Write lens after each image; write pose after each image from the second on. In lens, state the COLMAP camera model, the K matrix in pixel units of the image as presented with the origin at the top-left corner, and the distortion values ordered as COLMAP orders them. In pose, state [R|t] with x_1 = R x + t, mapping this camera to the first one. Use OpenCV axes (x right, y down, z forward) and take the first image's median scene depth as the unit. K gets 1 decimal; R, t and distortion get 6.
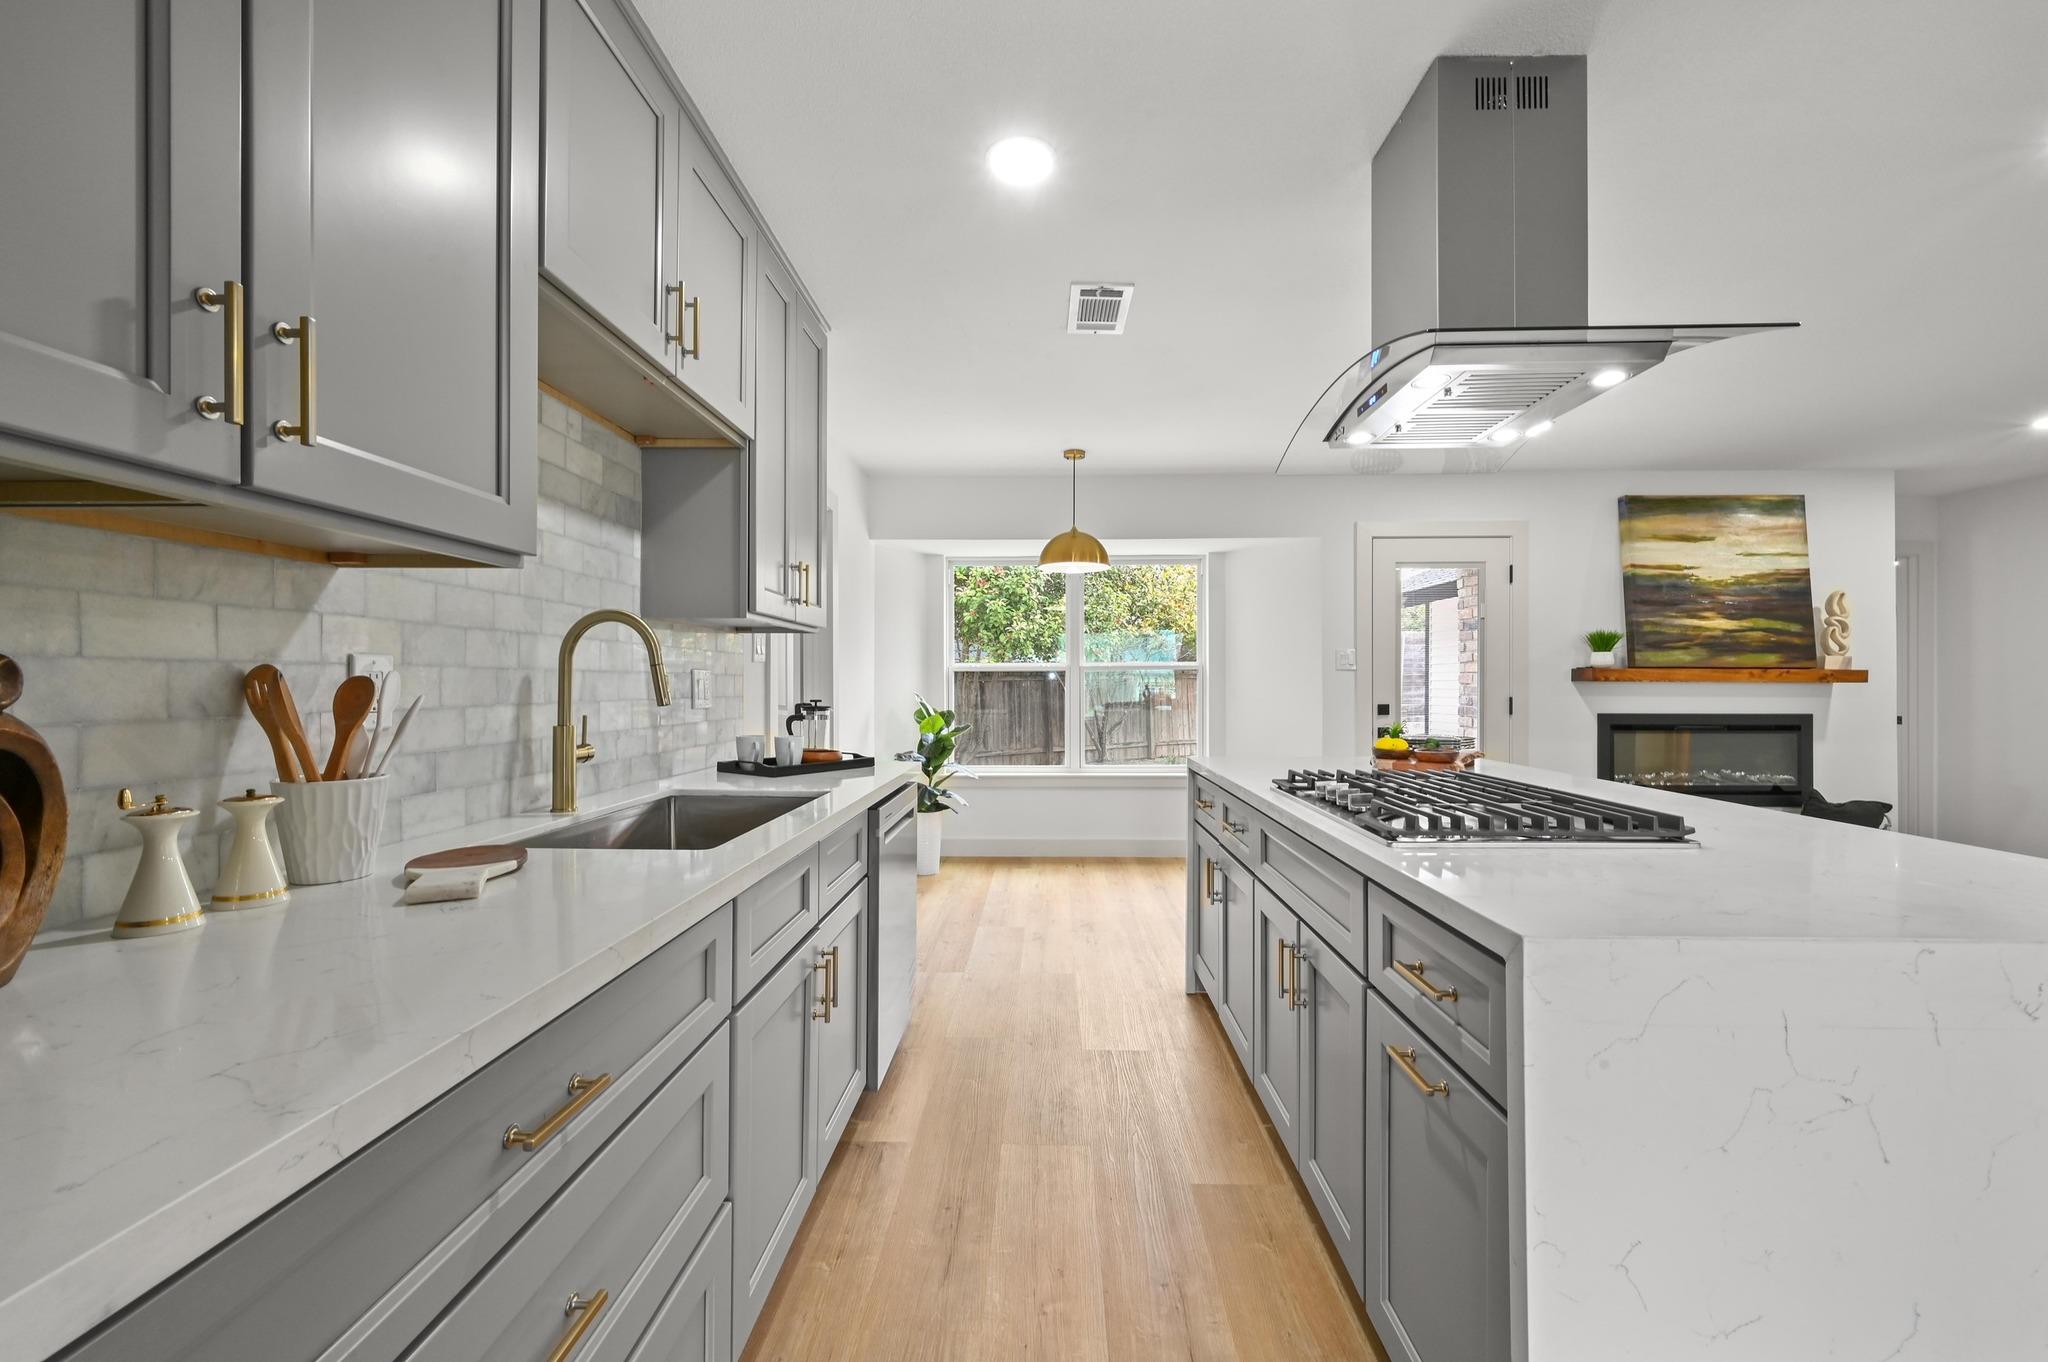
lens RADIAL K [[810.2, 0, 1025.9], [0, 810.2, 678.5], [0, 0, 1]] dist [-0.000416, 0.000044]
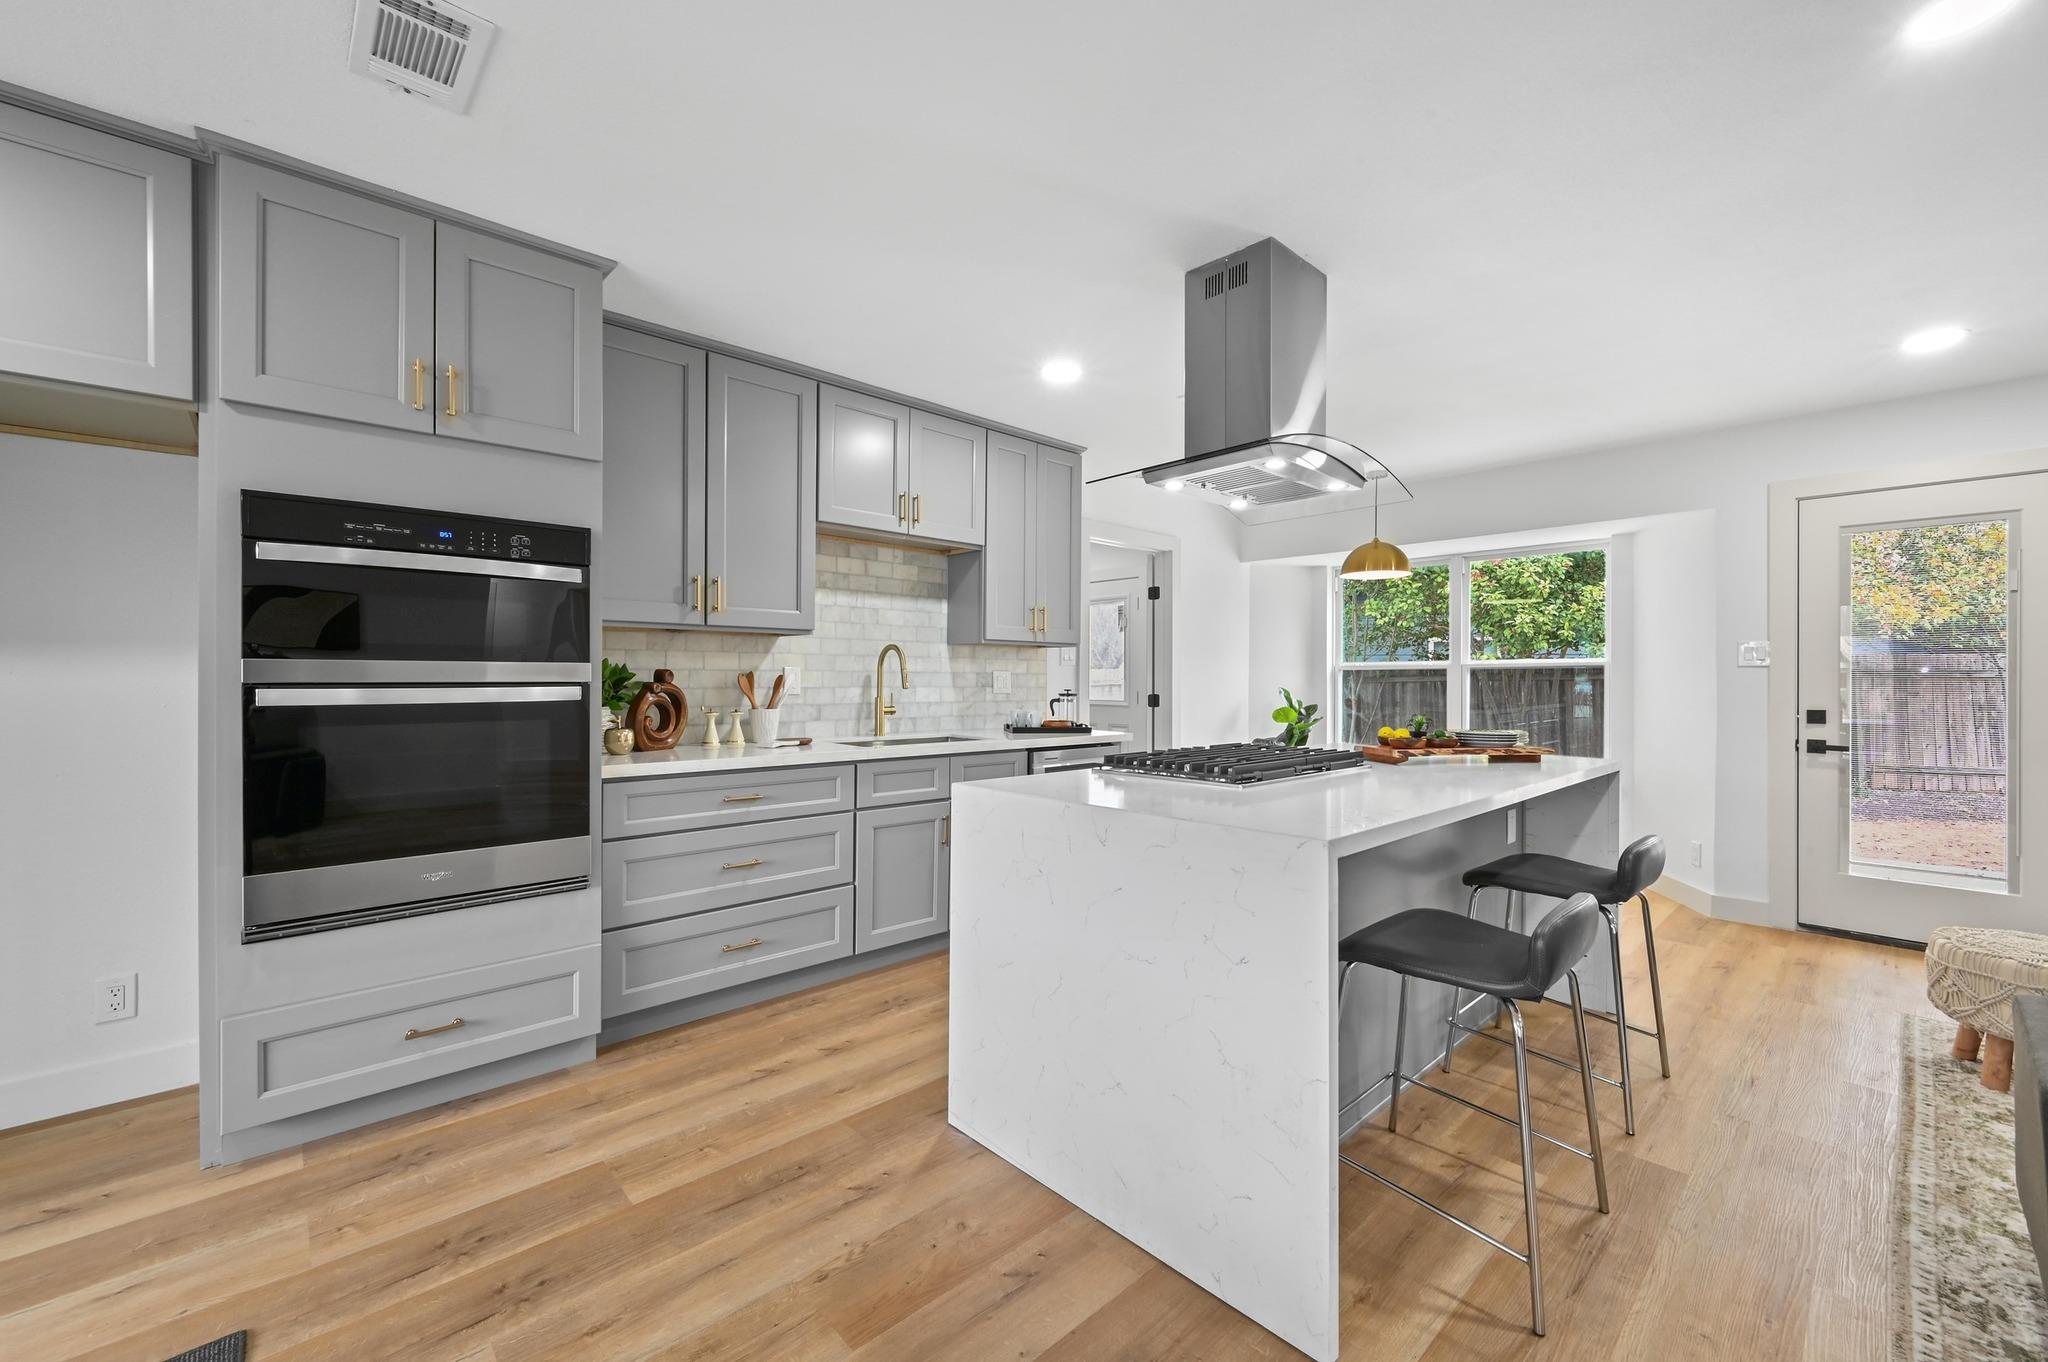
lens RADIAL K [[810.2, 0, 1025.9], [0, 810.2, 678.5], [0, 0, 1]] dist [-0.000416, 0.000044]
pose [[0.701721, 0.003786, -0.712442, 0.480125], [-0.001093, 0.999990, 0.004238, -0.001040], [0.712451, -0.002196, 0.701718, -0.099714]]
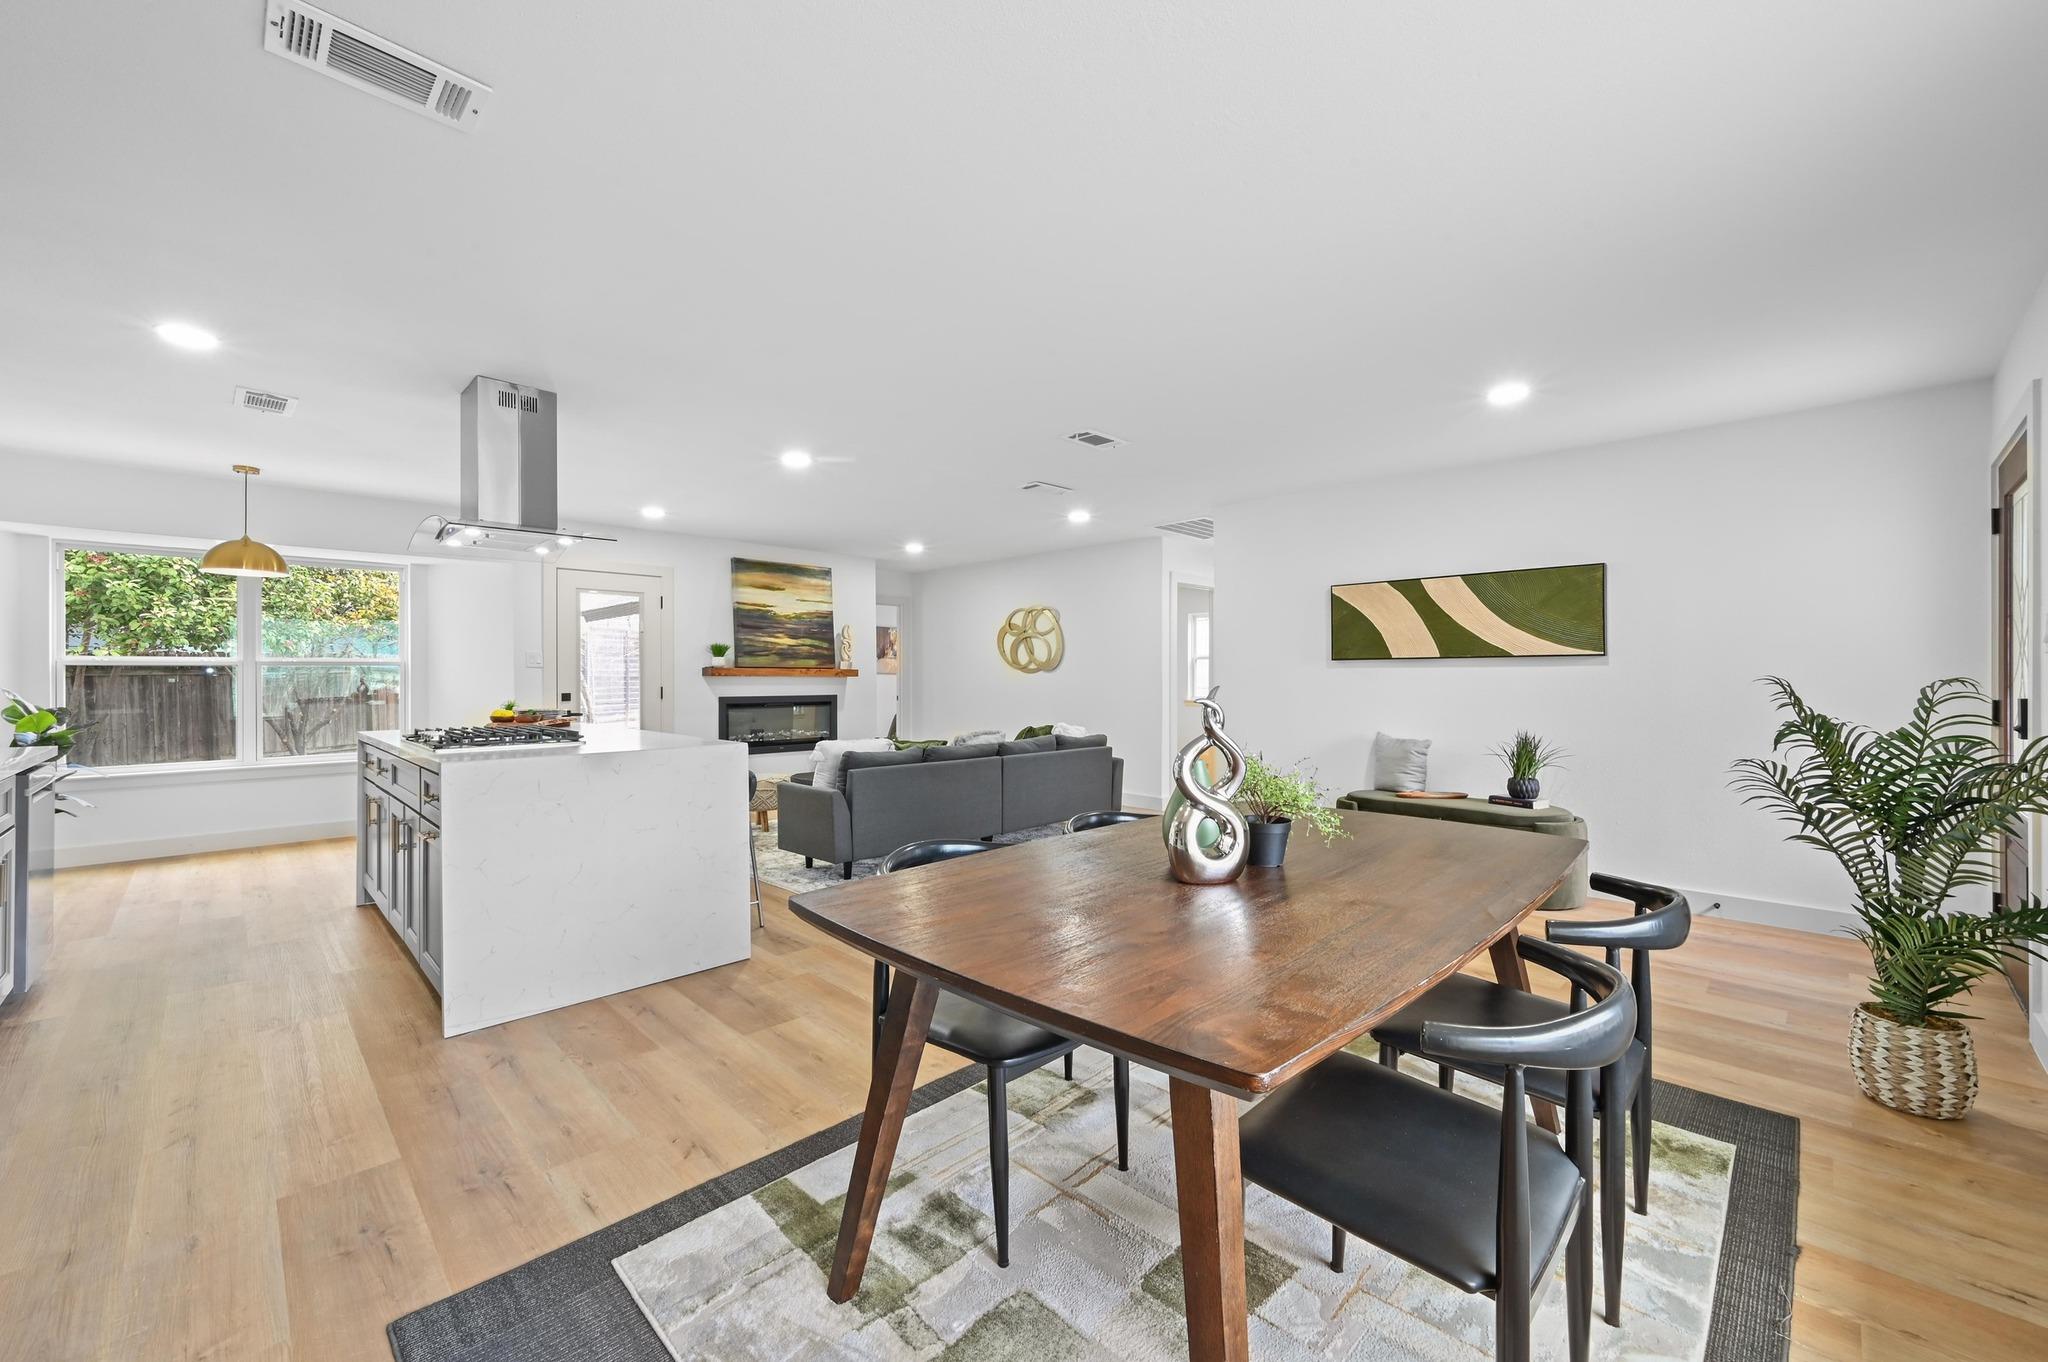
lens RADIAL K [[809.5, 0, 1025.6], [0, 809.5, 675.2], [0, 0, 1]] dist [0.002426, 0.000119]
pose [[0.685763, -0.000464, 0.727824, -0.015172], [-0.001811, 0.999996, 0.002344, -0.002648], [-0.727822, -0.002926, 0.685760, -0.494839]]
